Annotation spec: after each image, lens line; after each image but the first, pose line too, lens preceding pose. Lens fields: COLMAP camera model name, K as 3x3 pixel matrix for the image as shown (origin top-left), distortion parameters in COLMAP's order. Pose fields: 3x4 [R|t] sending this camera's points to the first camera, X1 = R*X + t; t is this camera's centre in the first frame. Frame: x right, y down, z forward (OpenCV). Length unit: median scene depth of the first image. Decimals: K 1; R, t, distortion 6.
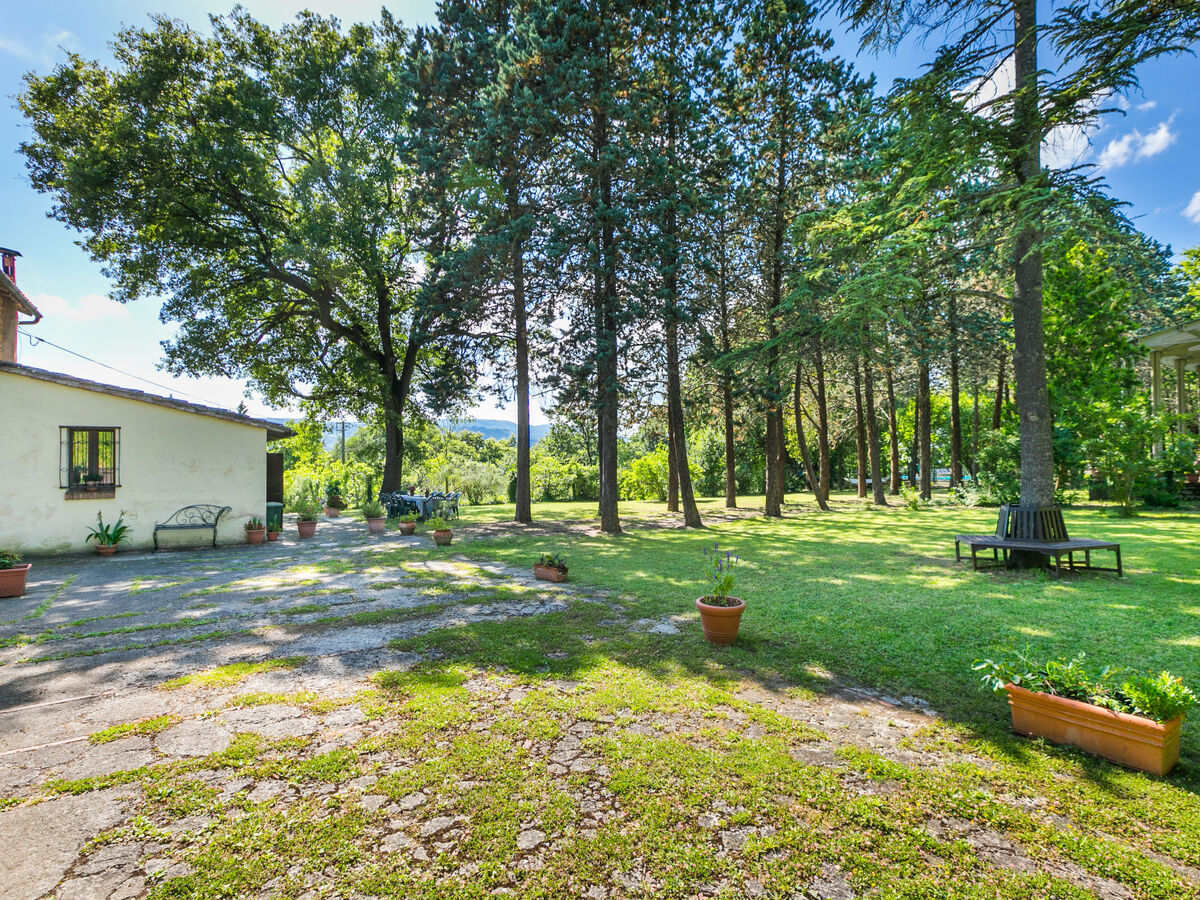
lens RADIAL K [[607.2, 0, 602.4], [0, 607.2, 452.7], [0, 0, 1]] dist [0.000503, -0.000271]
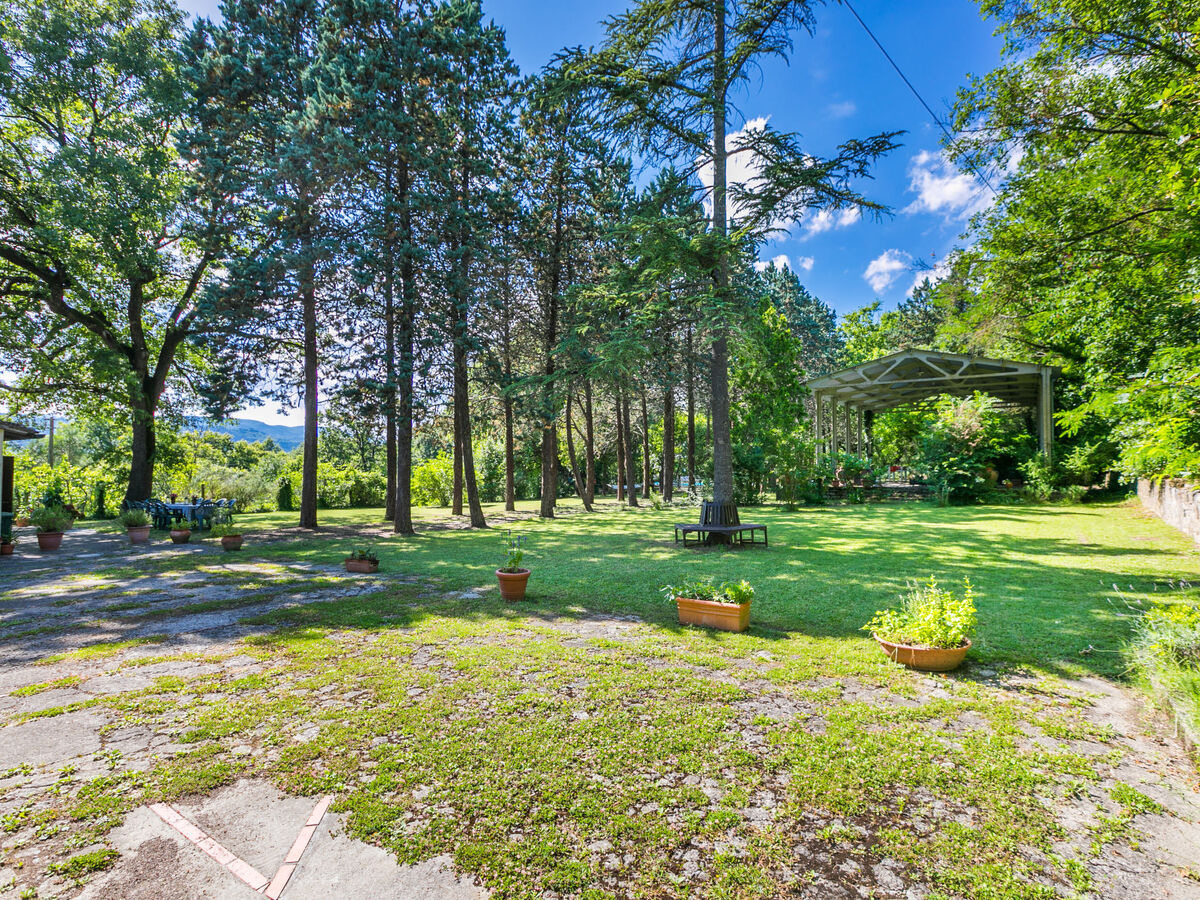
lens RADIAL K [[607.2, 0, 602.4], [0, 607.2, 452.7], [0, 0, 1]] dist [0.000503, -0.000271]
pose [[0.933354, 0.017152, 0.358547, -0.036409], [-0.013155, 0.999821, -0.013584, -0.003413], [-0.358716, 0.007962, 0.933413, -0.116090]]
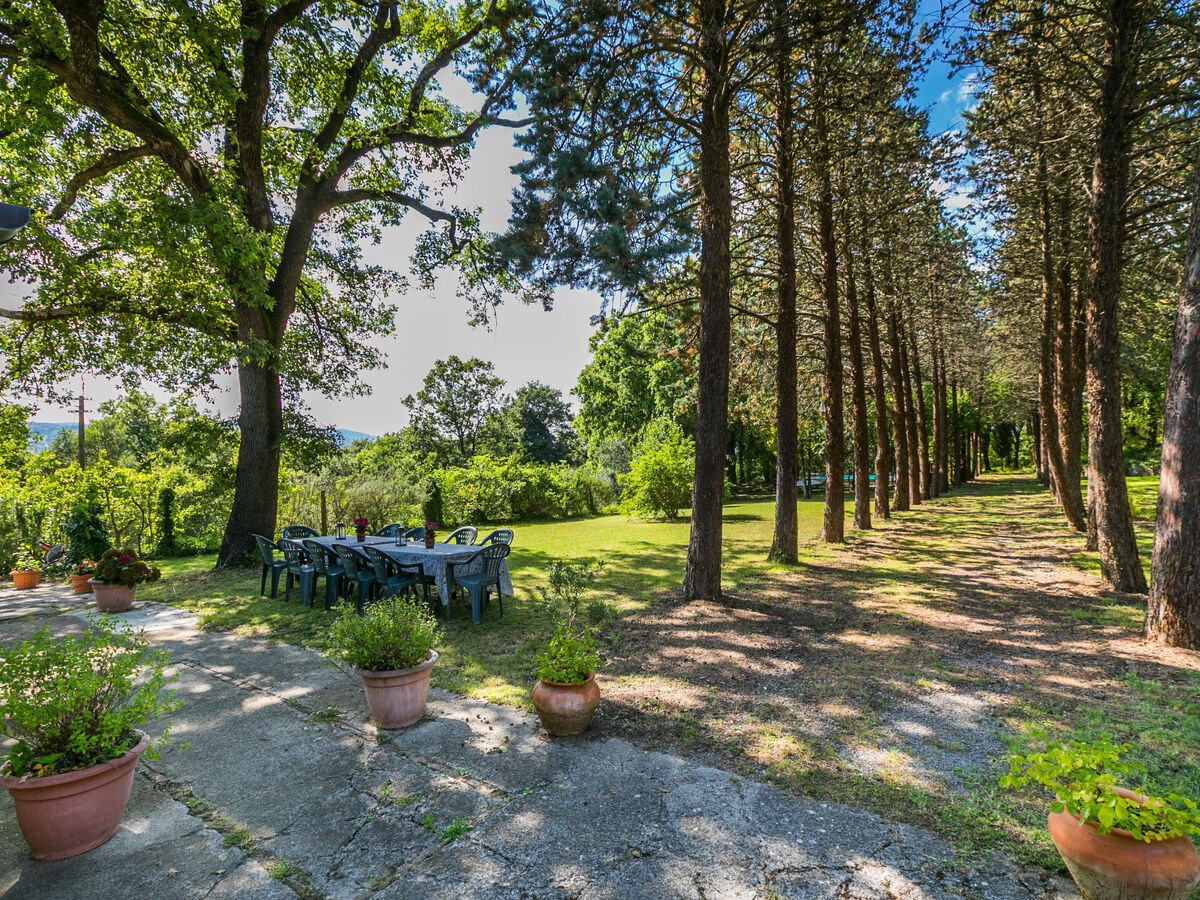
lens RADIAL K [[644.7, 0, 616.9], [0, 644.7, 450.8], [0, 0, 1]] dist [0.003813, 0.000729]
pose [[0.949128, -0.000823, 0.314889, -0.314542], [0.004043, 0.999946, -0.009572, 0.018141], [-0.314864, 0.010358, 0.949080, 0.603868]]
